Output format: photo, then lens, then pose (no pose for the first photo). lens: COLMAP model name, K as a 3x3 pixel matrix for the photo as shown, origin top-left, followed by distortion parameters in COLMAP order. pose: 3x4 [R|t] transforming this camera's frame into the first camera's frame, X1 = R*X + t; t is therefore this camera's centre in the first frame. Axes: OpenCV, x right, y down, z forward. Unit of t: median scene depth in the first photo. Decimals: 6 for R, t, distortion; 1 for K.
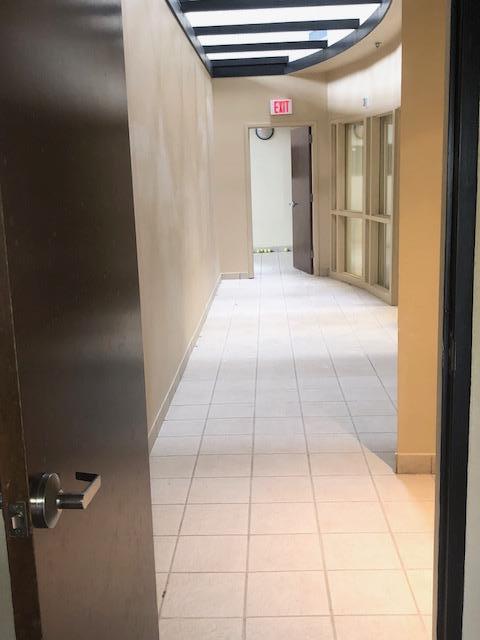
lens RADIAL K [[725.8, 0, 238.5], [0, 725.8, 320.8], [0, 0, 1]] dist [0.120038, 0.000000]
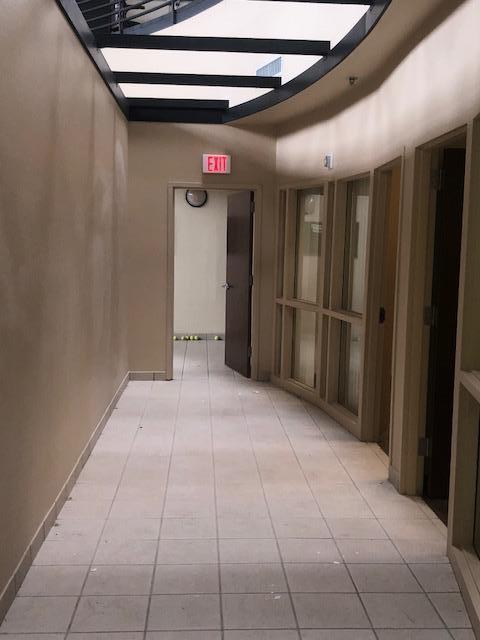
lens RADIAL K [[725.8, 0, 240.2], [0, 725.8, 319.7], [0, 0, 1]] dist [0.120038, 0.000000]
pose [[0.994266, 0.047525, 0.095796, 0.018301], [-0.037759, 0.994140, -0.101291, -0.054131], [-0.100049, 0.097093, 0.990234, 0.267657]]
